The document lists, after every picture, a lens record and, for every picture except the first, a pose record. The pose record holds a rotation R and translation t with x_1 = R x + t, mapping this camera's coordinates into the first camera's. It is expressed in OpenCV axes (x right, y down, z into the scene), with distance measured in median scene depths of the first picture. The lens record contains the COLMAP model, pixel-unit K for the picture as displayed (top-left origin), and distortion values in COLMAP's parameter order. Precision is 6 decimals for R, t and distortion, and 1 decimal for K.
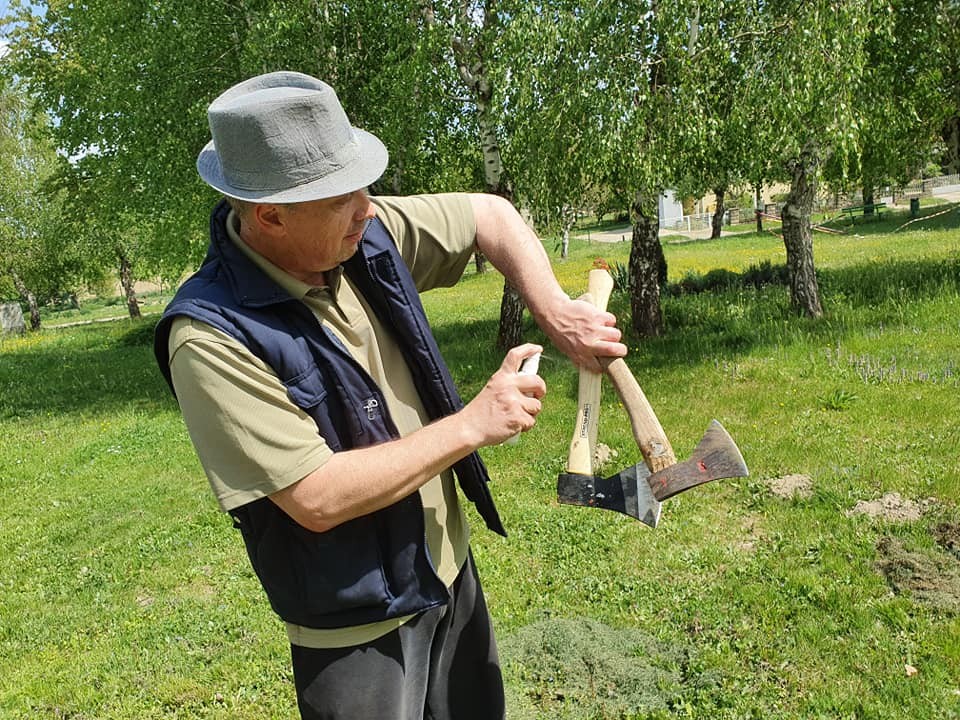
lens RADIAL K [[757.6, 0, 484.4], [0, 757.6, 362.8], [0, 0, 1]] dist [0.057309, -0.009112]
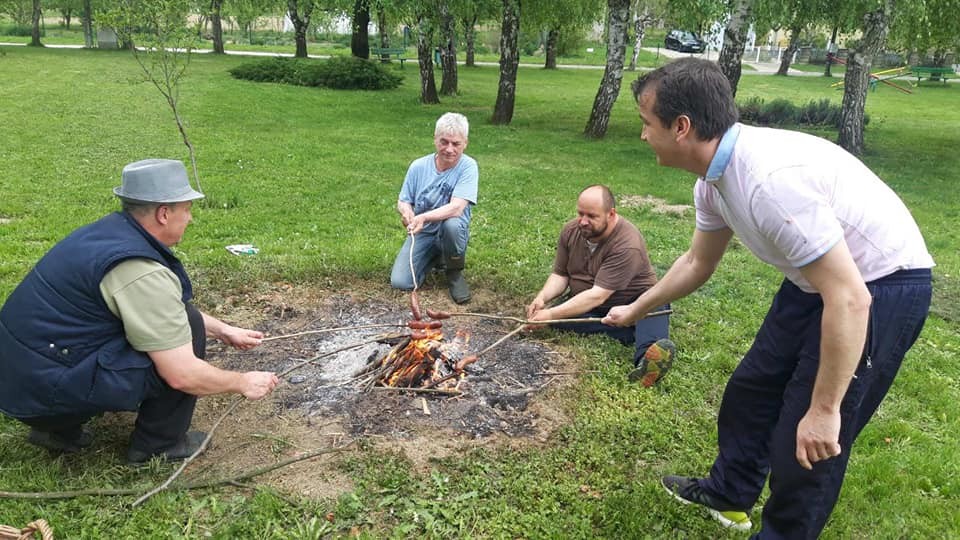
lens RADIAL K [[756.1, 0, 472.5], [0, 756.1, 270.6], [0, 0, 1]] dist [0.116640, -0.196517]
pose [[0.982292, 0.185395, -0.027026, -0.081510], [-0.179502, 0.972603, 0.147725, 0.047042], [0.053673, -0.140258, 0.988659, -0.228527]]
